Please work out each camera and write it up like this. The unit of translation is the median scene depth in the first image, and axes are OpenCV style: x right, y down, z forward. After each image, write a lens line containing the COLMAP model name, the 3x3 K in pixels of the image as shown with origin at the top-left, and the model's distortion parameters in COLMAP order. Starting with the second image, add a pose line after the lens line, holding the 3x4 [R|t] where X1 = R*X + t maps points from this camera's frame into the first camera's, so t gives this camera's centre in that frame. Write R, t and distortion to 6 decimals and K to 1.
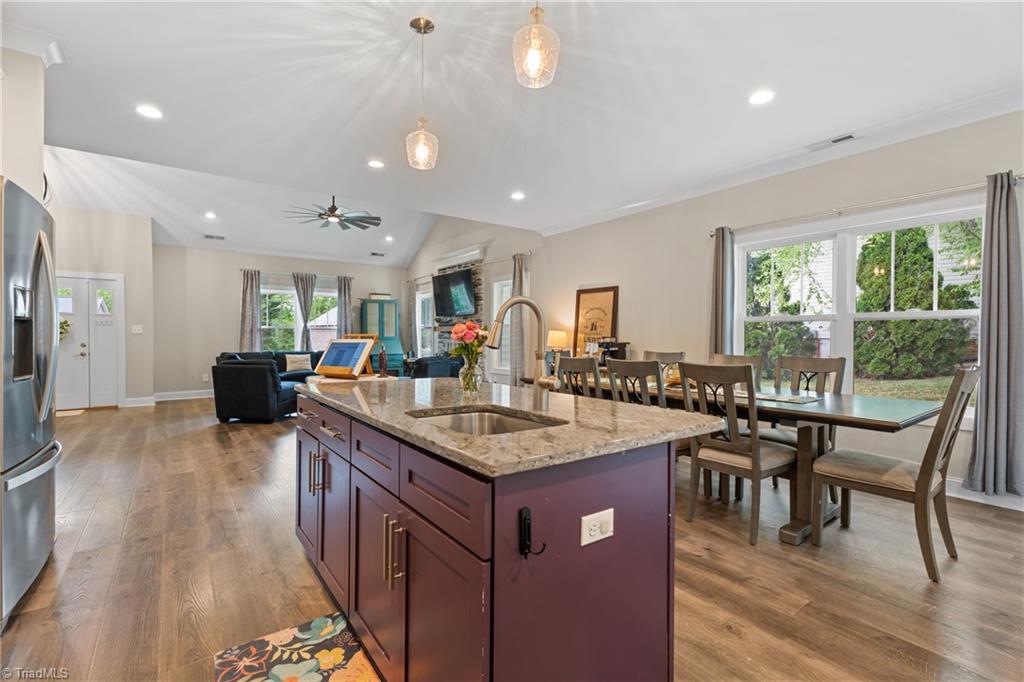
lens RADIAL K [[456.3, 0, 509.4], [0, 456.3, 339.7], [0, 0, 1]] dist [0.012808, 0.001093]
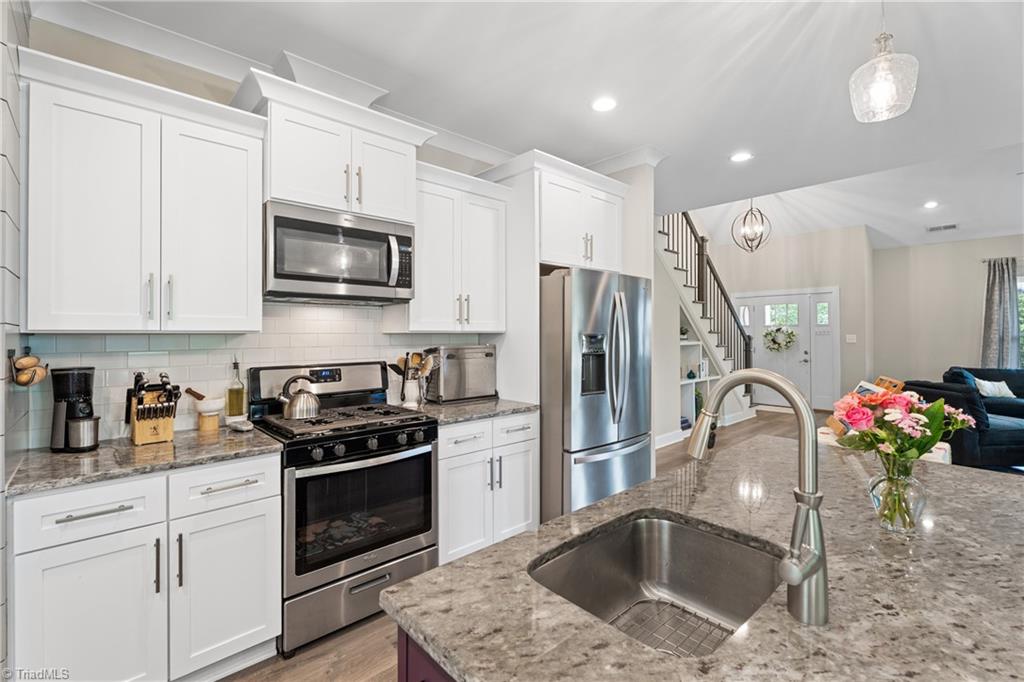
lens RADIAL K [[456.3, 0, 513.1], [0, 456.3, 333.8], [0, 0, 1]] dist [0.012808, 0.001093]
pose [[0.124813, 0.000214, -0.992180, 0.101436], [-0.007780, 0.999969, -0.000763, -0.026264], [0.992150, 0.007815, 0.124811, 0.131840]]
